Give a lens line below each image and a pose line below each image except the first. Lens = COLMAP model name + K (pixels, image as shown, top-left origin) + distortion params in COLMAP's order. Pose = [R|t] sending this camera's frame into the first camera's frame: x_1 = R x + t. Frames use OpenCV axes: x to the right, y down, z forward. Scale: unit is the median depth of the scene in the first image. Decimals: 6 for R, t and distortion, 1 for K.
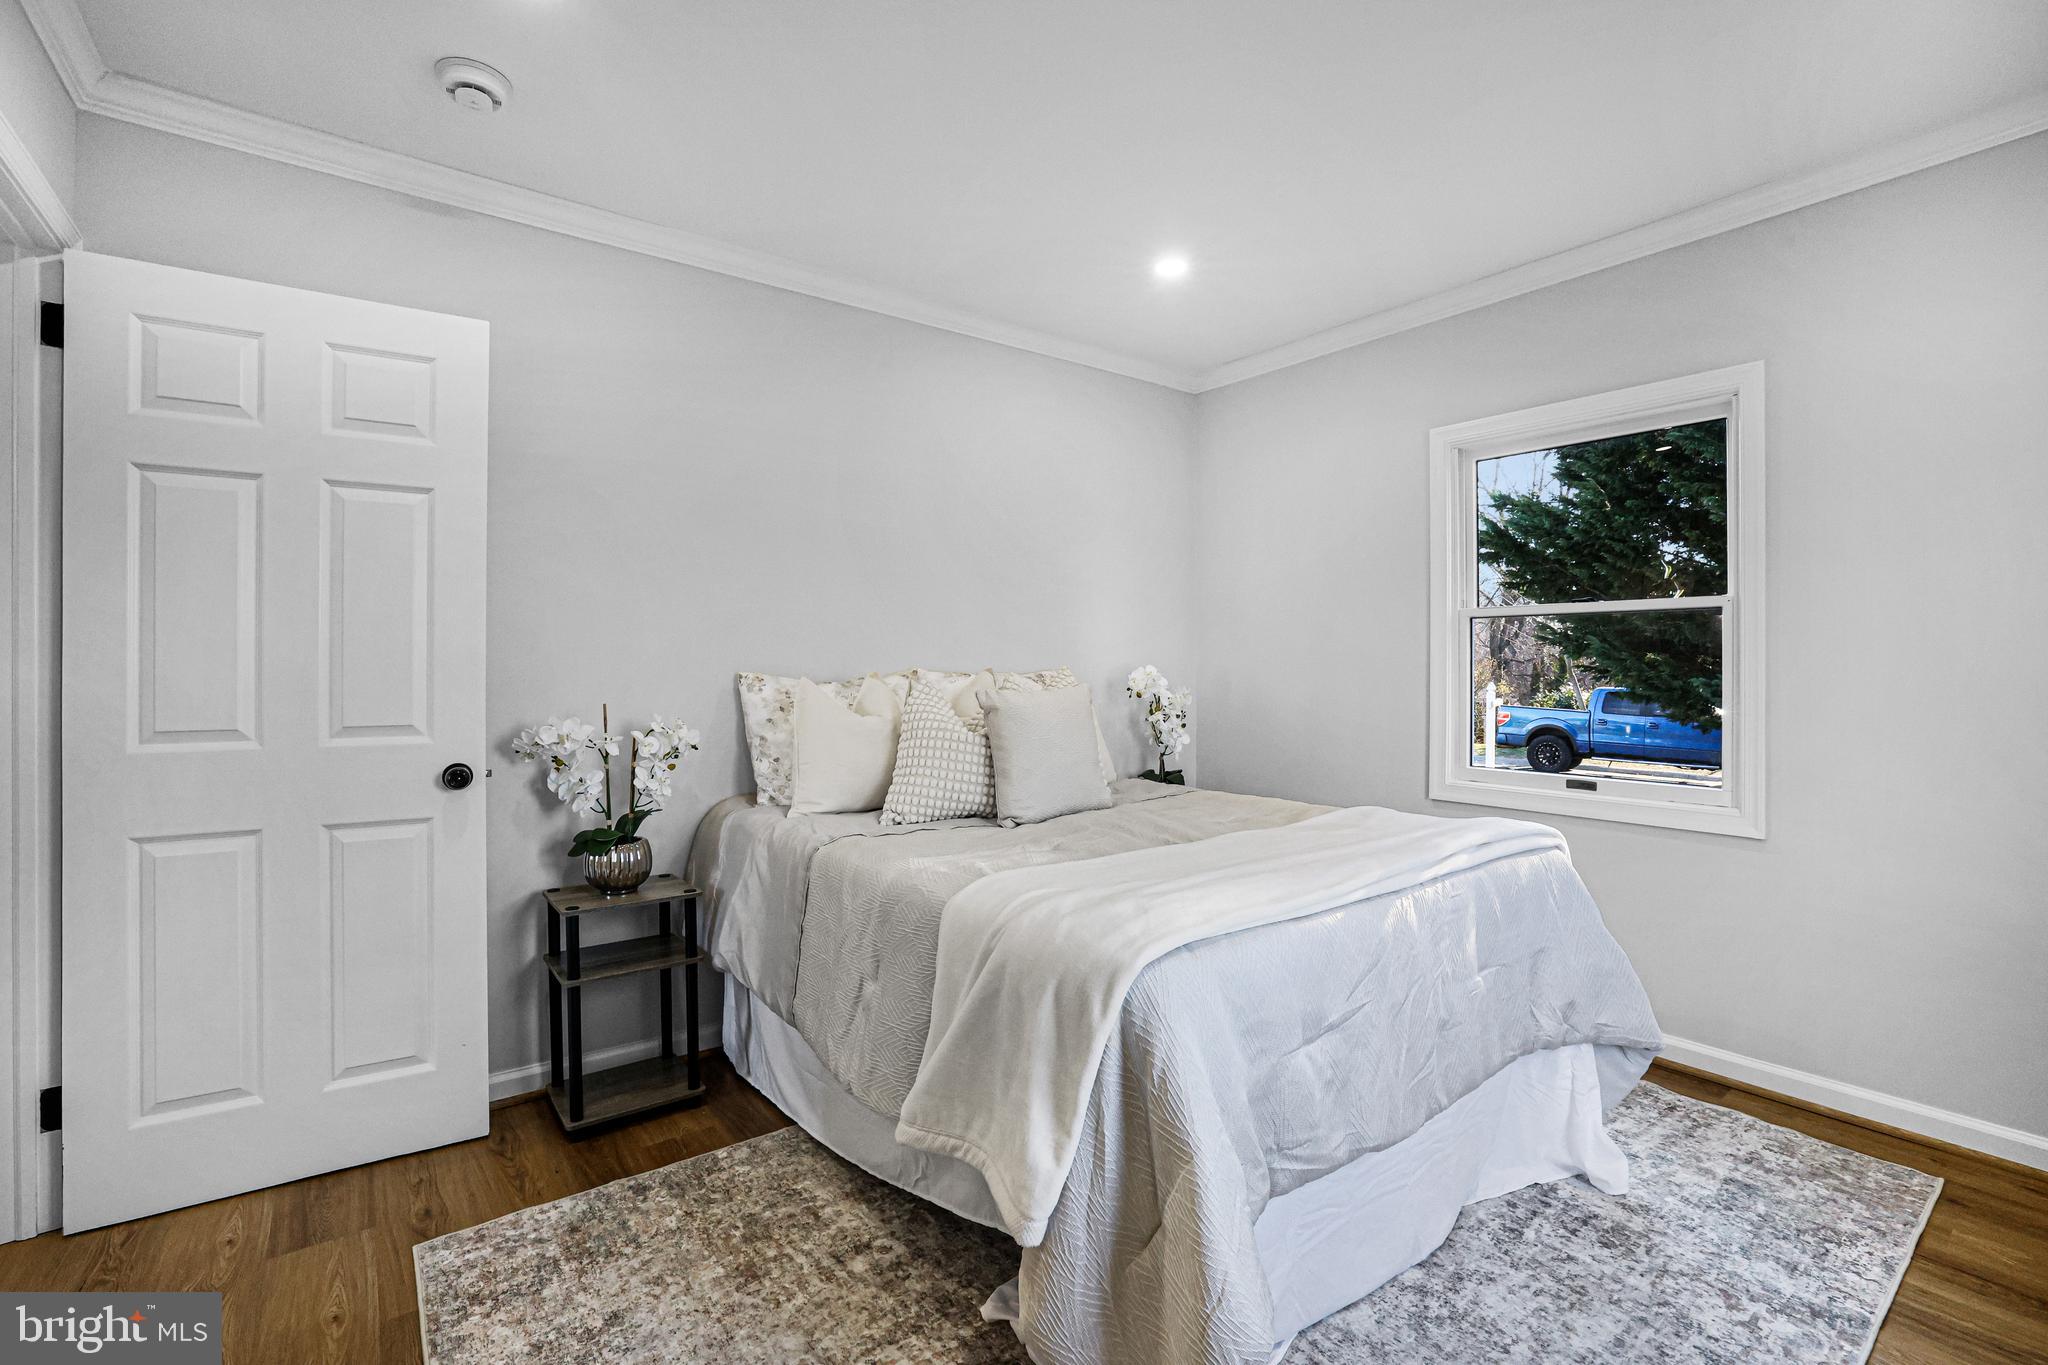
lens RADIAL K [[924.5, 0, 1040.4], [0, 924.5, 671.4], [0, 0, 1]] dist [-0.046580, 0.018277]
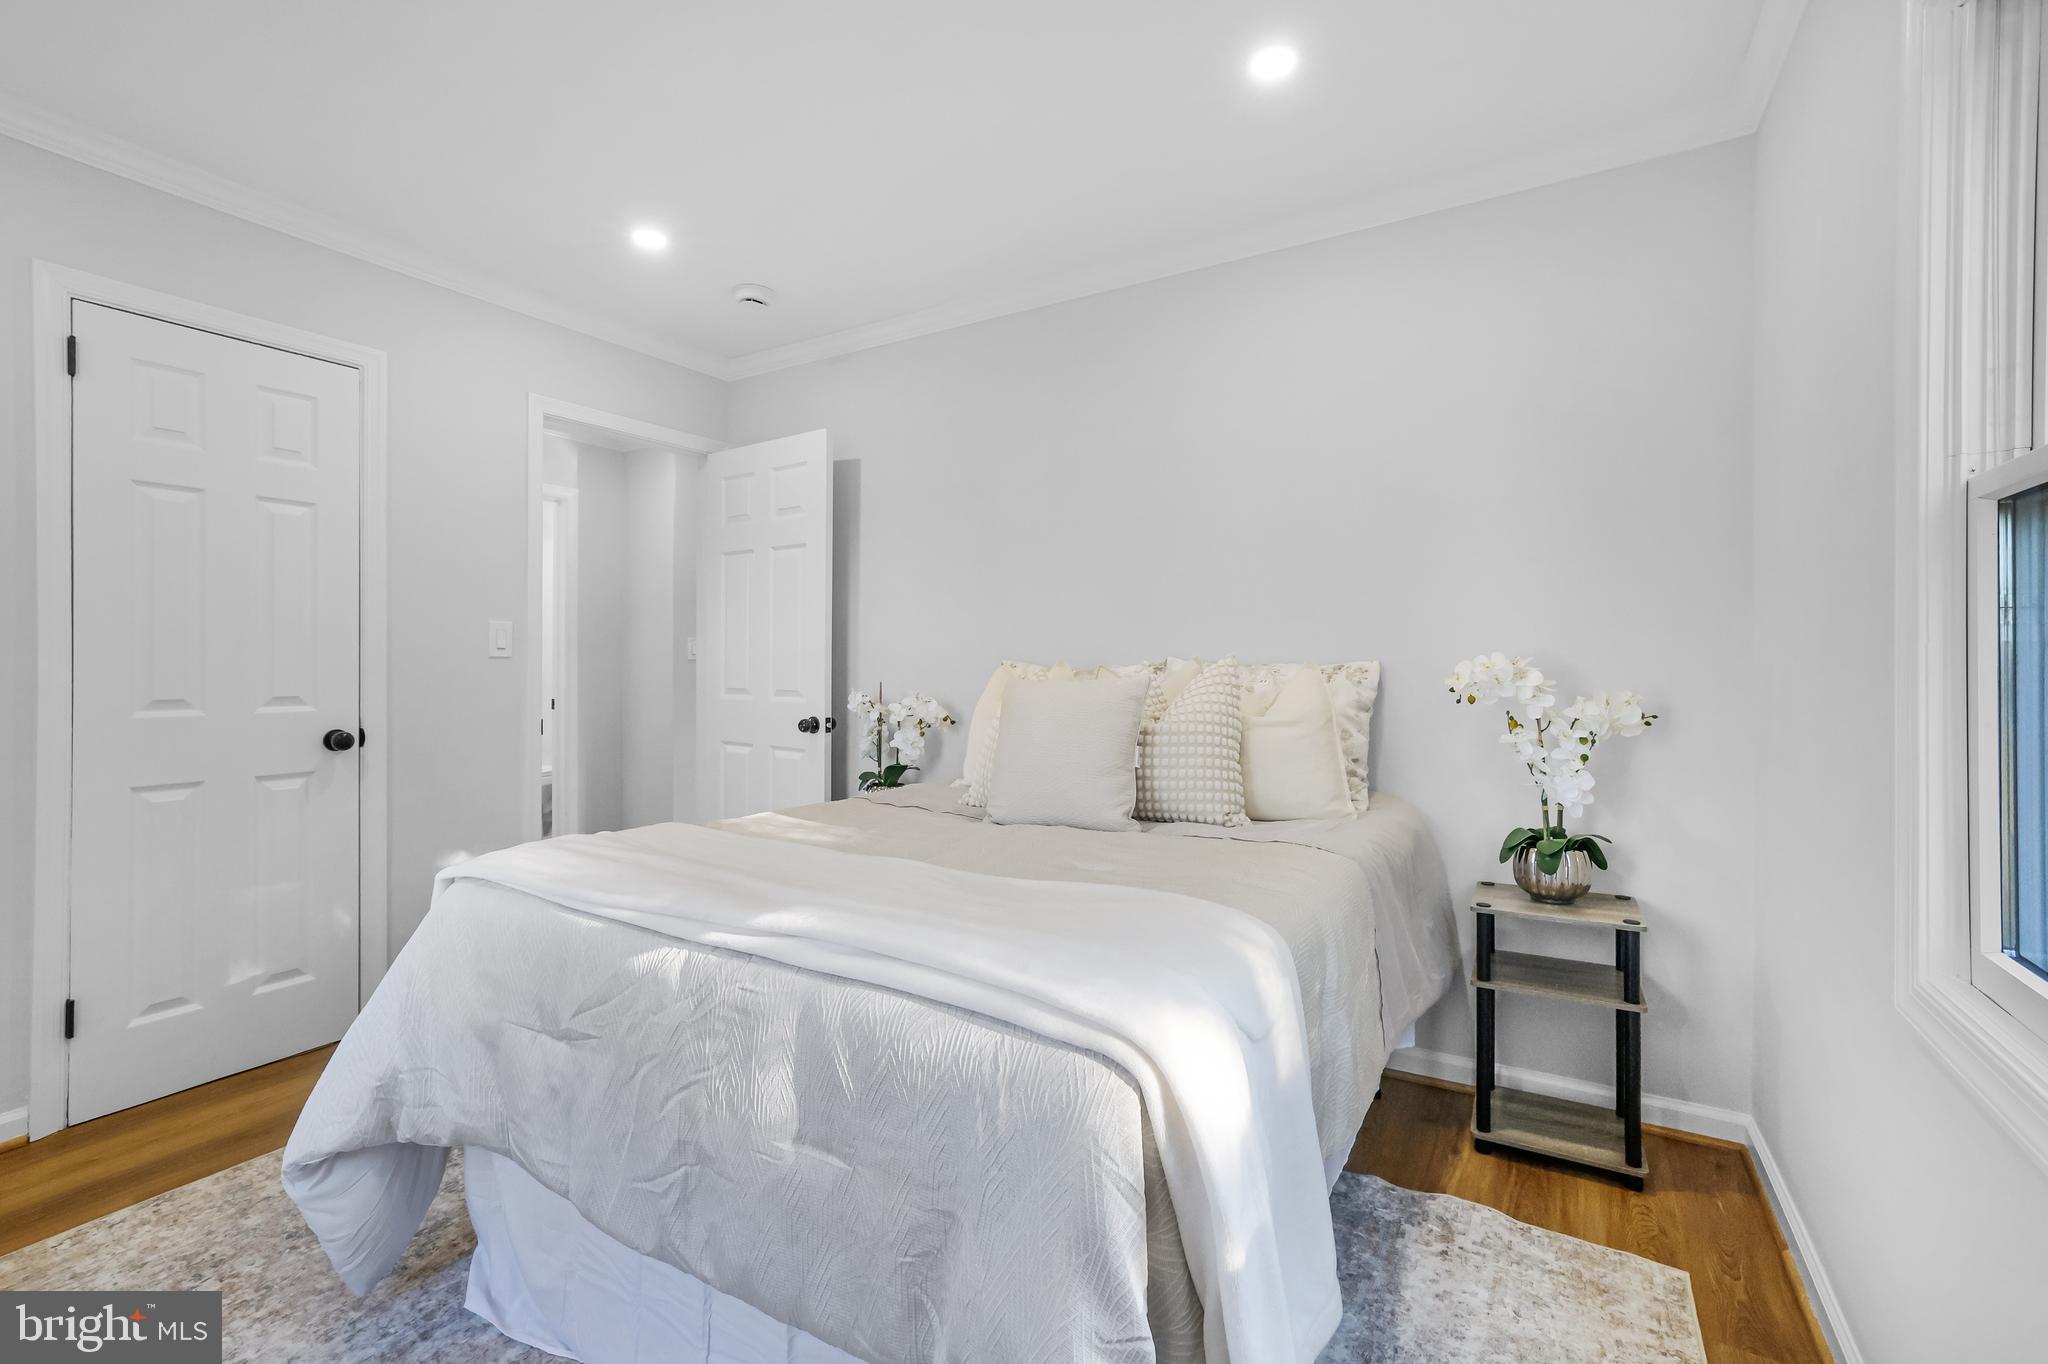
lens RADIAL K [[924.5, 0, 1040.4], [0, 924.5, 670.9], [0, 0, 1]] dist [-0.046580, 0.018277]
pose [[0.330216, 0.006789, -0.943881, 0.595688], [-0.012563, 0.999917, 0.002797, 0.007811], [0.943822, 0.010934, 0.330274, 0.515179]]
